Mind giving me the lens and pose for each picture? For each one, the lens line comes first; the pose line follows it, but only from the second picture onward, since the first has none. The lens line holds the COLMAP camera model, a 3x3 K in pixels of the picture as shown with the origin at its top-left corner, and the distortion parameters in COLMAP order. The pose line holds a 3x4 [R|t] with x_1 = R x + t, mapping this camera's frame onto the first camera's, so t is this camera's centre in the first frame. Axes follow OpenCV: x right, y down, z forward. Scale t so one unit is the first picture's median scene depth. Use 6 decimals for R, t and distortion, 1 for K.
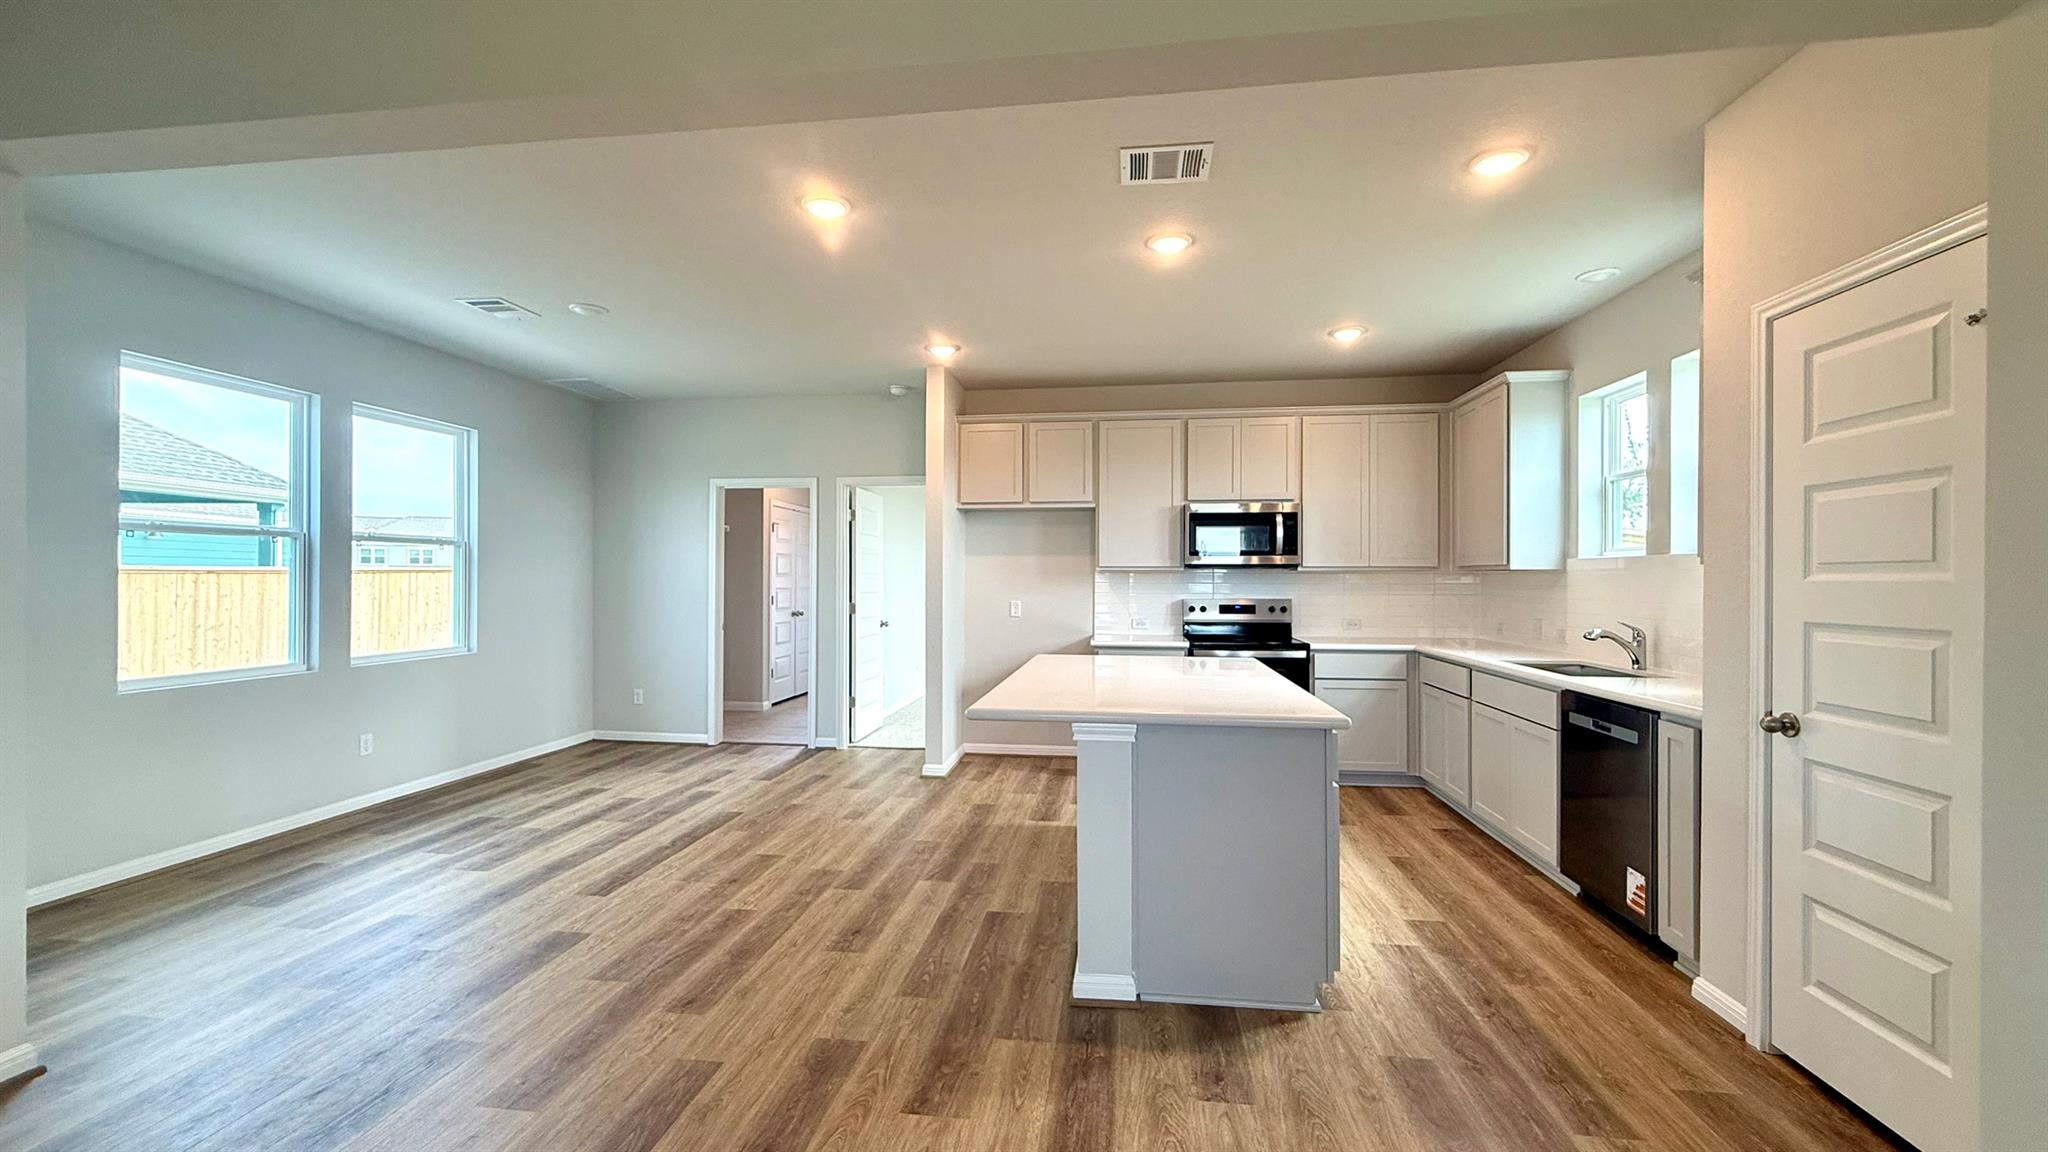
lens RADIAL K [[814.4, 0, 1024.0], [0, 814.4, 576.0], [0, 0, 1]] dist [-0.000989, 0.000172]
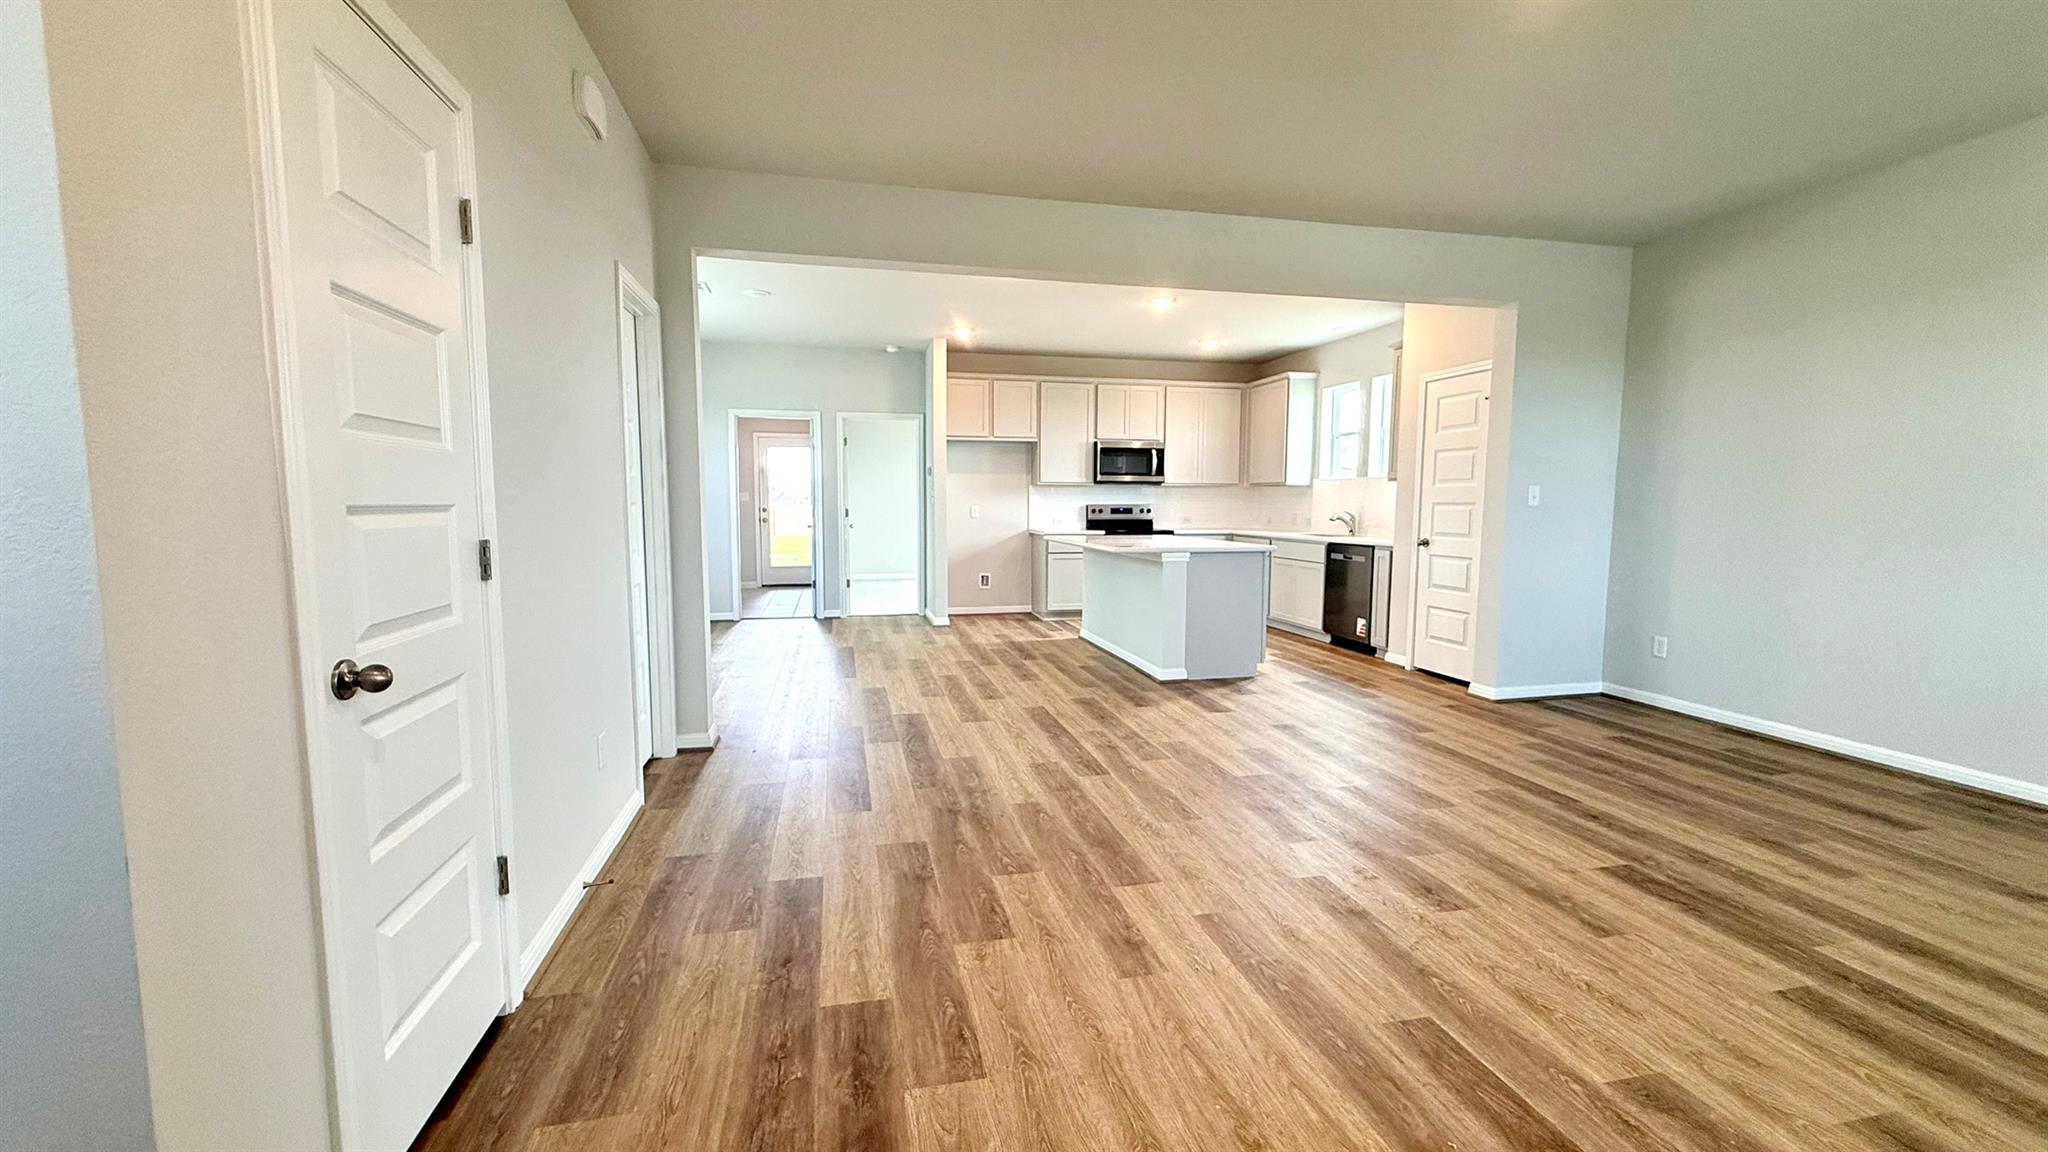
lens RADIAL K [[814.4, 0, 1024.0], [0, 814.4, 576.0], [0, 0, 1]] dist [-0.000989, 0.000172]
pose [[0.937138, -0.032003, 0.347488, -0.478752], [-0.001516, 0.995403, 0.095765, 0.017276], [-0.348956, -0.090272, 0.932781, -0.404585]]
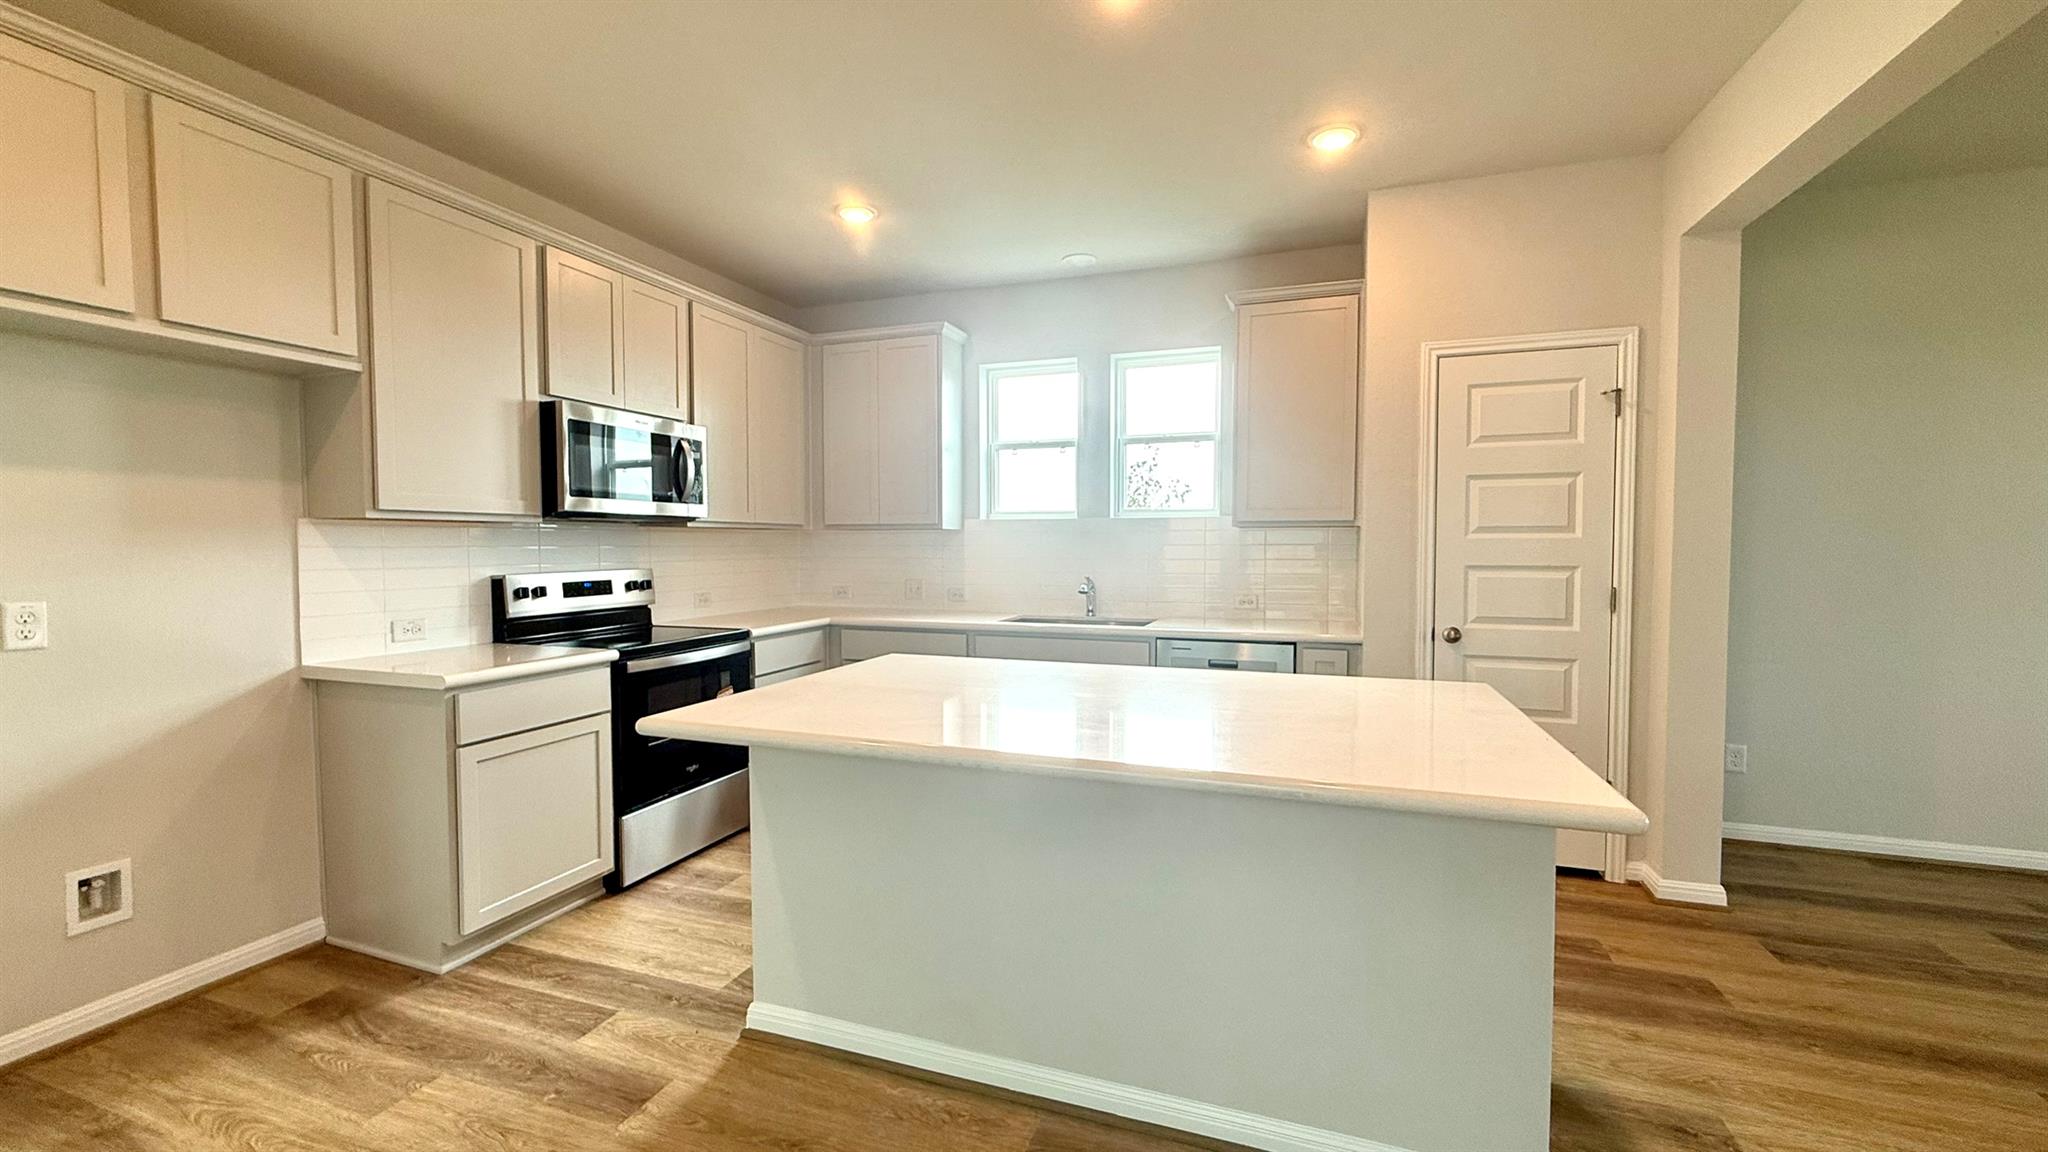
lens RADIAL K [[814.4, 0, 1024.0], [0, 814.4, 576.0], [0, 0, 1]] dist [-0.000989, 0.000172]
pose [[0.217654, -0.042239, 0.975112, -0.278330], [-0.001825, 0.999044, 0.043683, 0.004391], [-0.976024, -0.011287, 0.217369, 0.590618]]
